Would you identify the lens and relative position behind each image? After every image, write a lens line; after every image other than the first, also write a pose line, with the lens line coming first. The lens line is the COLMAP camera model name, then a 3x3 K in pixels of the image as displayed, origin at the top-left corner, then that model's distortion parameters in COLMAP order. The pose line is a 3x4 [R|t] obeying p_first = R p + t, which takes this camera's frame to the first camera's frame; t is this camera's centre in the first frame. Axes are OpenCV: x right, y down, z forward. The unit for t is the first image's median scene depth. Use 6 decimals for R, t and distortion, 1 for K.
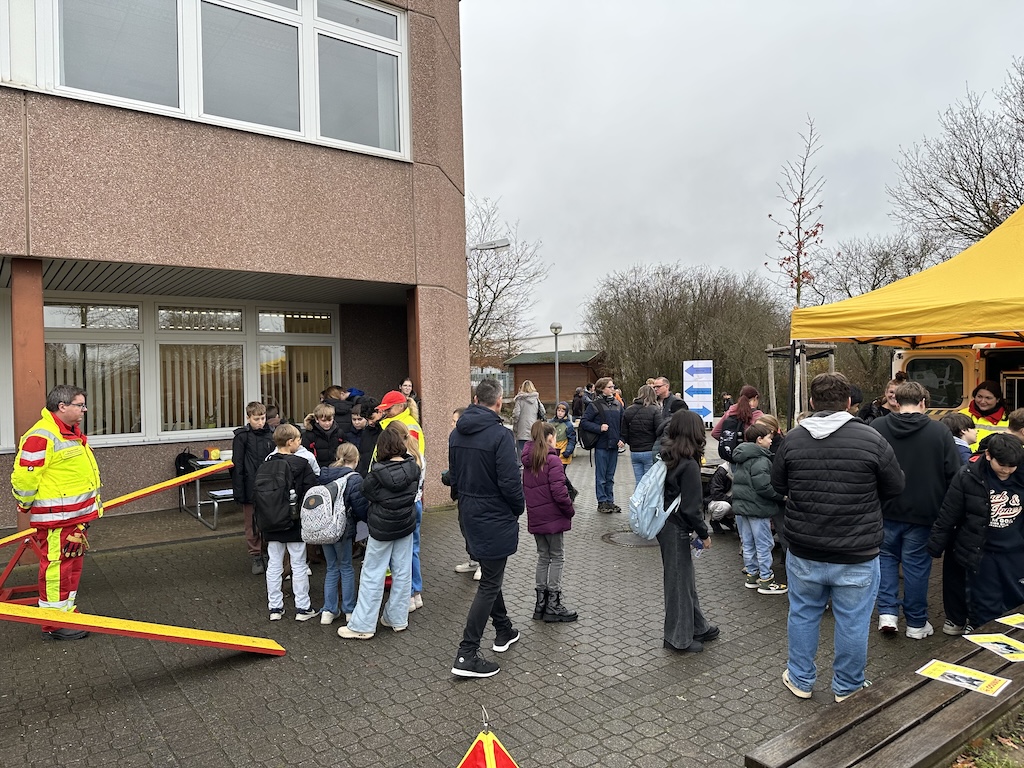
lens RADIAL K [[715.4, 0, 519.6], [0, 715.4, 389.6], [0, 0, 1]] dist [0.036474, -0.038443]
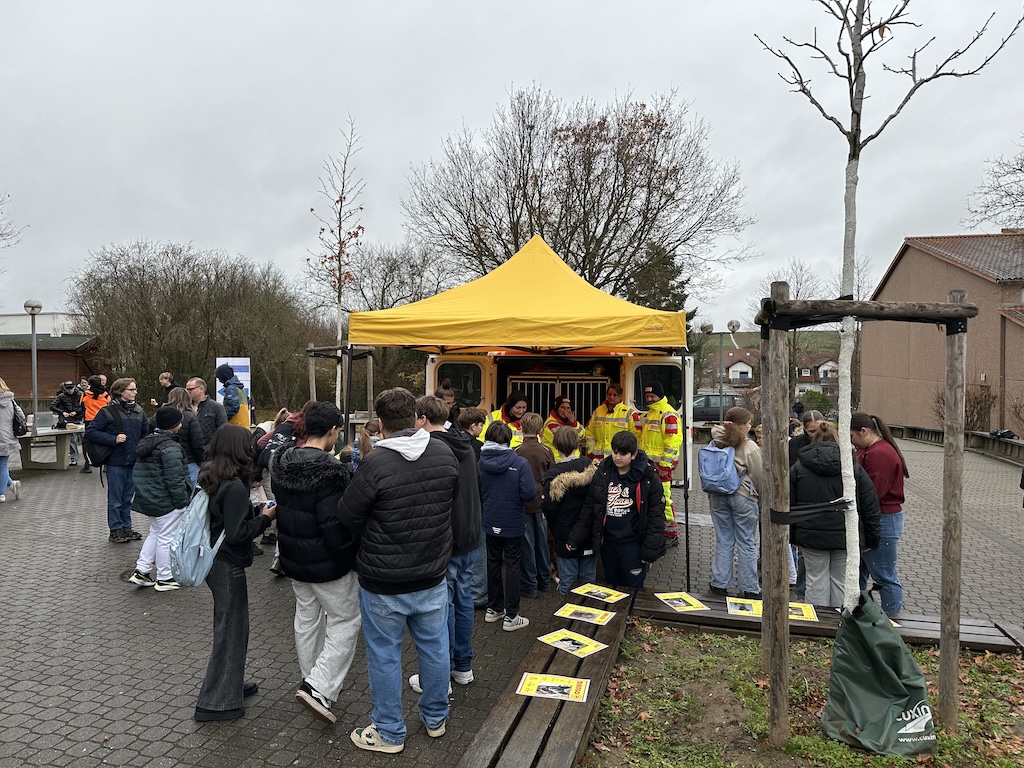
lens RADIAL K [[715.4, 0, 509.2], [0, 715.4, 389.6], [0, 0, 1]] dist [0.036474, -0.038443]
pose [[0.798066, 0.000165, 0.602570, -0.021719], [-0.008476, 0.999904, 0.010952, -0.014469], [-0.602510, -0.013848, 0.797991, 0.071828]]
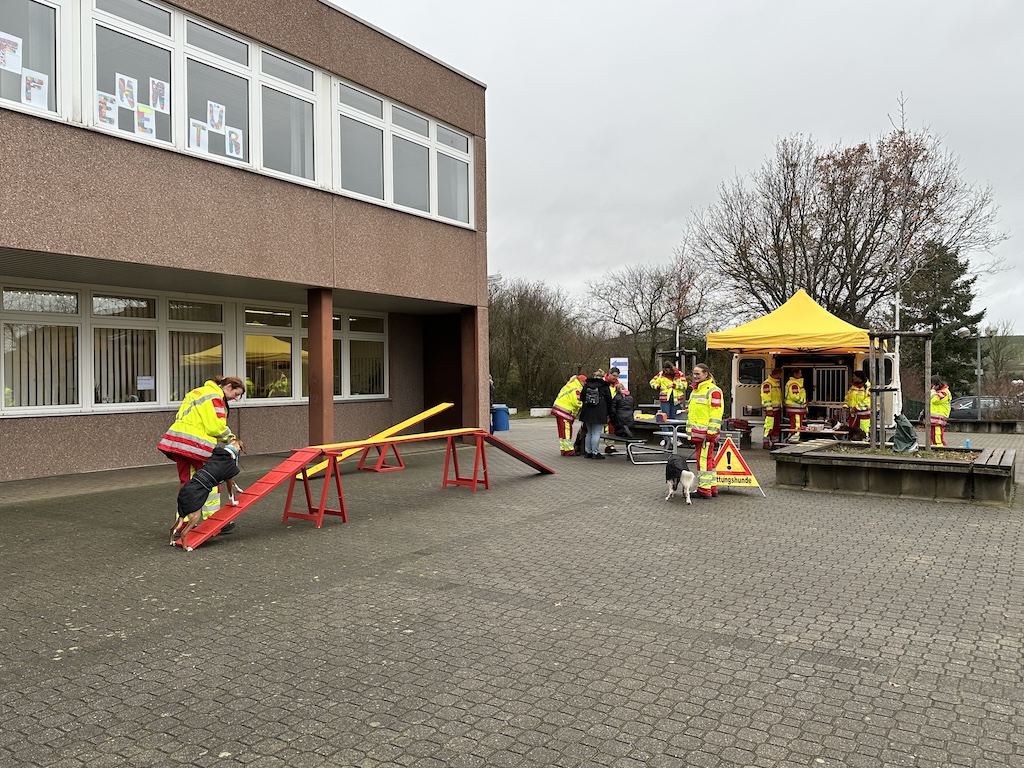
lens RADIAL K [[818.4, 0, 501.2], [0, 818.4, 384.4], [0, 0, 1]] dist [0.054506, -0.030977]
pose [[0.942787, 0.015080, 0.333054, -0.681839], [-0.011330, 0.999849, -0.013198, 0.052003], [-0.333203, 0.008669, 0.942815, -0.729481]]
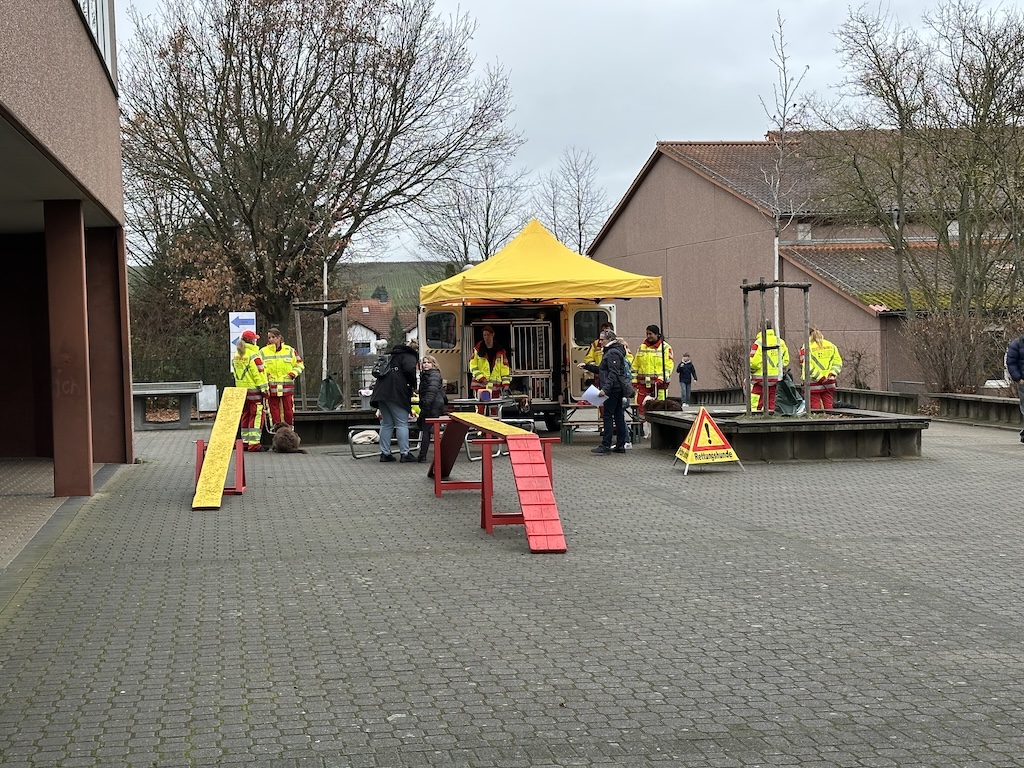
lens RADIAL K [[1637.8, 0, 512.3], [0, 1637.8, 386.3], [0, 0, 1]] dist [0.021428, 0.000000]
pose [[0.453884, -0.021161, 0.890809, -1.812685], [0.027206, 0.999581, 0.009883, 0.057404], [-0.890645, 0.019750, 0.454270, -0.440498]]
